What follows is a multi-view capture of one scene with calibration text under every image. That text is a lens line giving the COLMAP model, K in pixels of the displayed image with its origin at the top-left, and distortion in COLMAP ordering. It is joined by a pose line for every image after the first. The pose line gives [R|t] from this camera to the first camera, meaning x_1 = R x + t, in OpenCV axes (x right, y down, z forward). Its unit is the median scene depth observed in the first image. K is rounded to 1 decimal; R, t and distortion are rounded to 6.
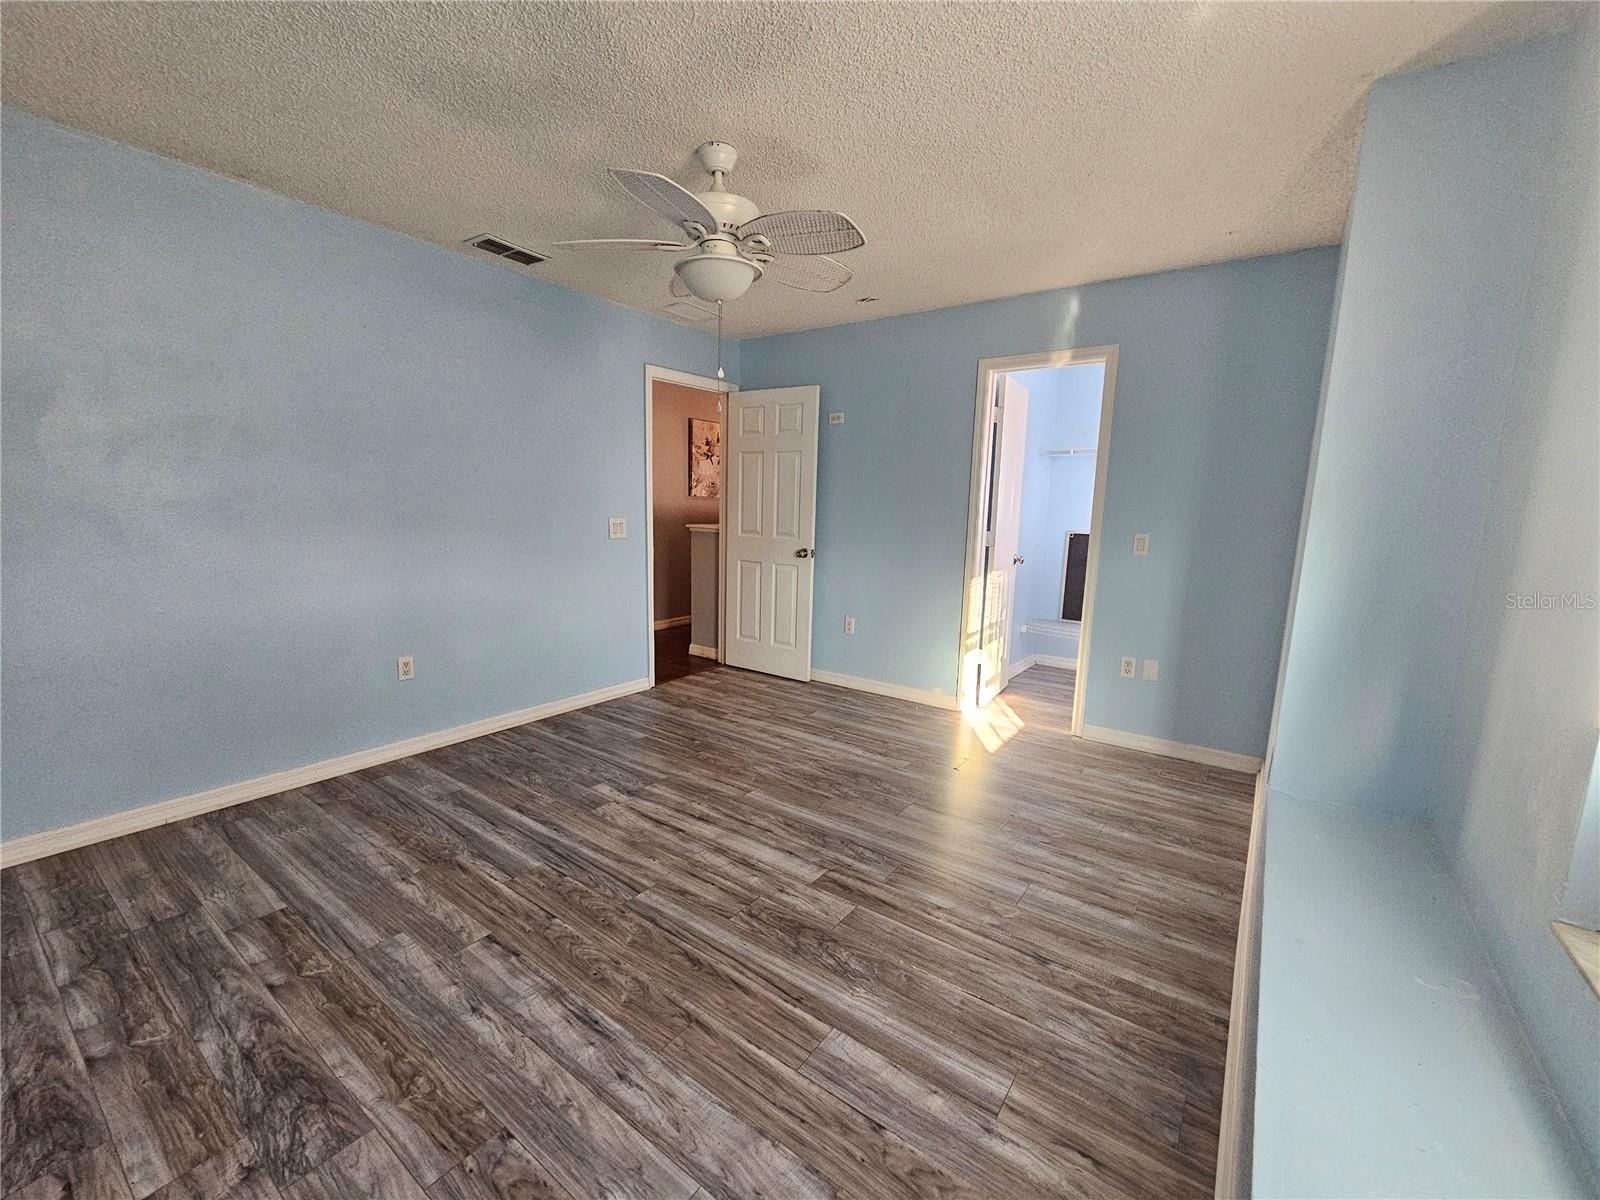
lens RADIAL K [[658.4, 0, 793.6], [0, 658.4, 601.0], [0, 0, 1]] dist [0.000897, 0.001753]
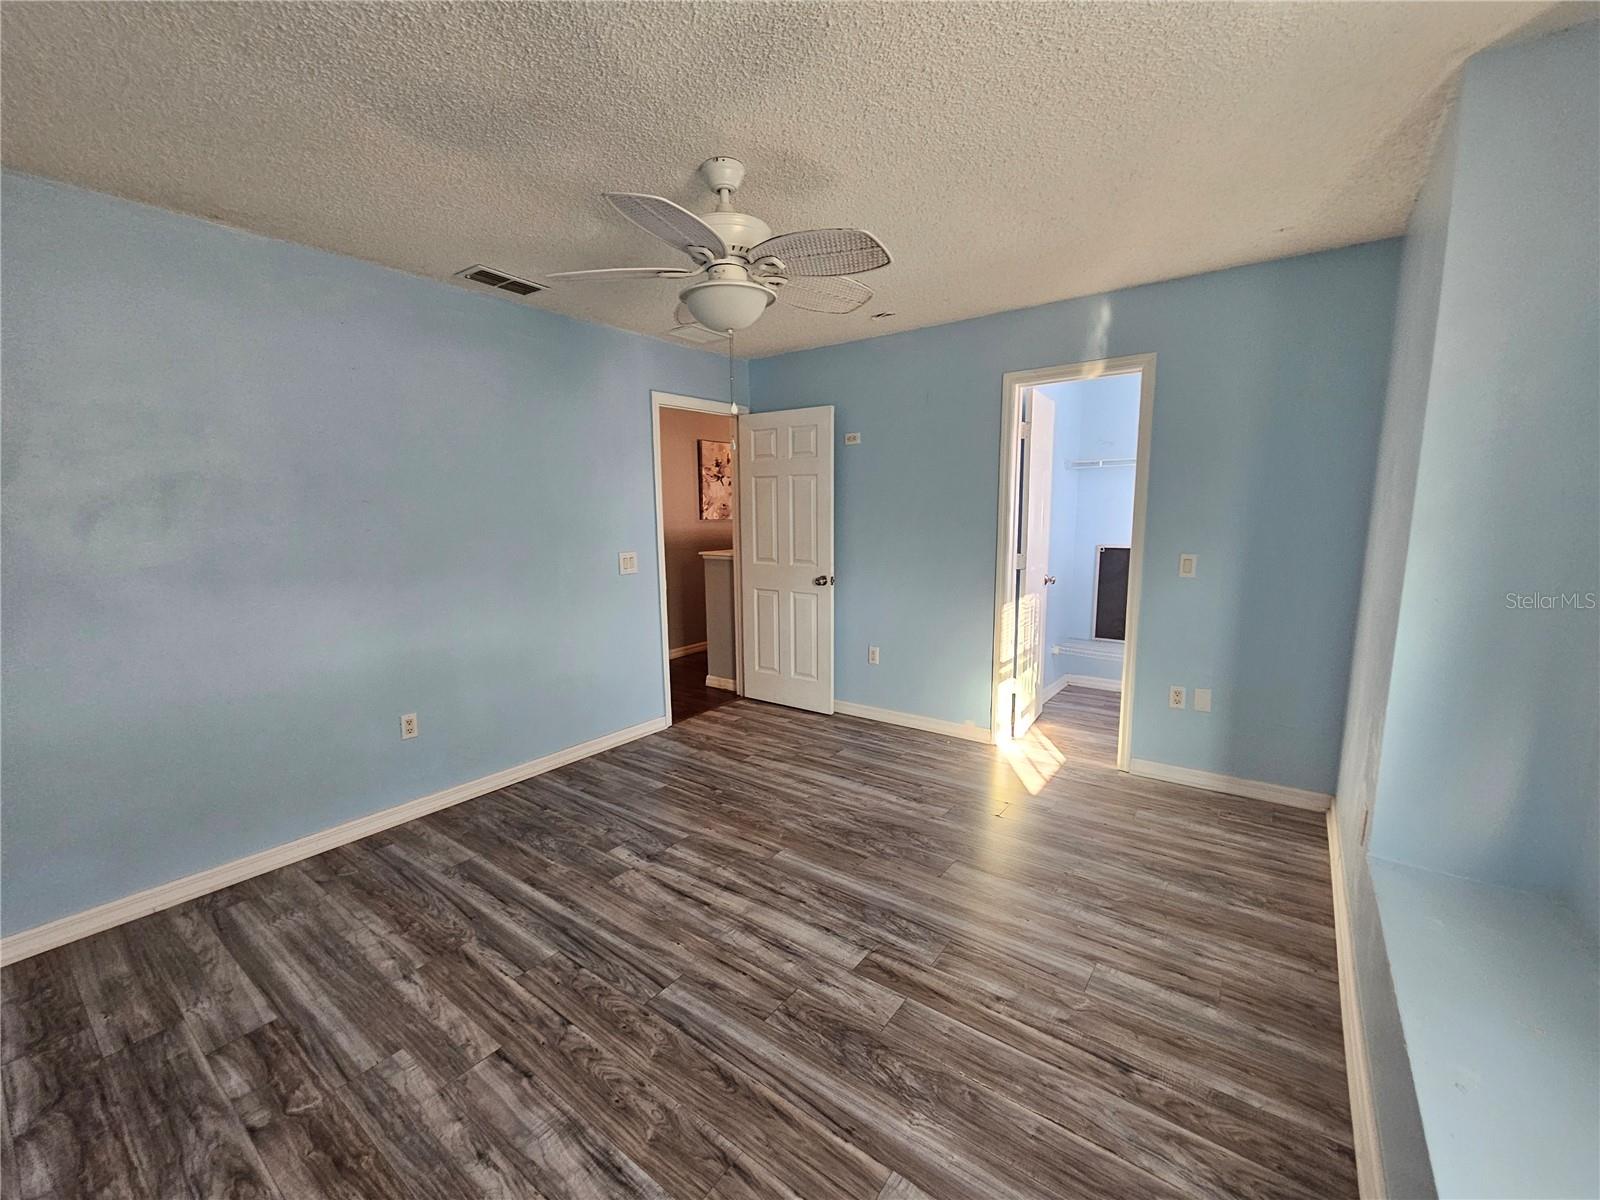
lens RADIAL K [[658.4, 0, 795.5], [0, 658.4, 604.2], [0, 0, 1]] dist [0.000897, 0.001753]
pose [[0.999294, -0.033683, -0.016636, -0.018266], [0.033570, 0.999412, -0.007017, -0.062448], [0.016863, 0.006453, 0.999837, 0.085730]]
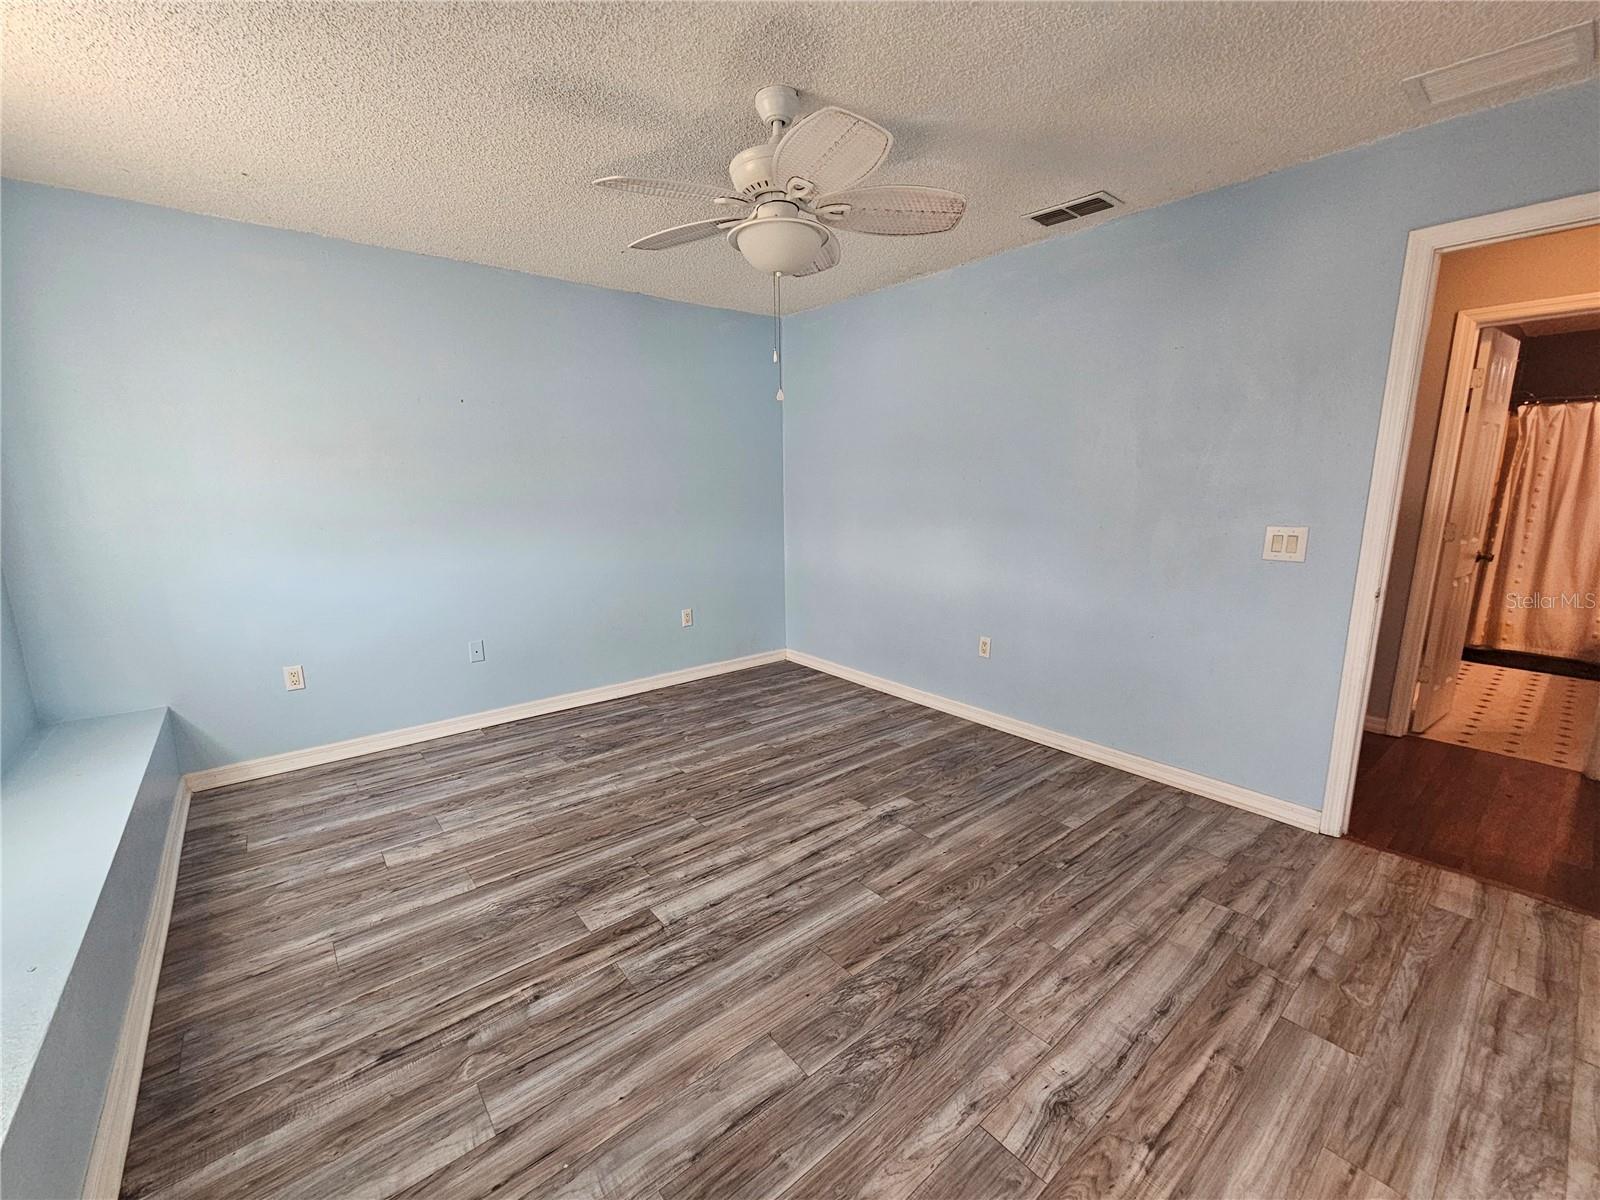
lens RADIAL K [[658.4, 0, 794.5], [0, 658.4, 605.4], [0, 0, 1]] dist [0.000897, 0.001753]
pose [[-0.252123, 0.160553, -0.954283, 0.743348], [-0.141308, 0.969462, 0.200440, -0.195651], [0.957322, 0.185384, -0.221737, 1.224993]]
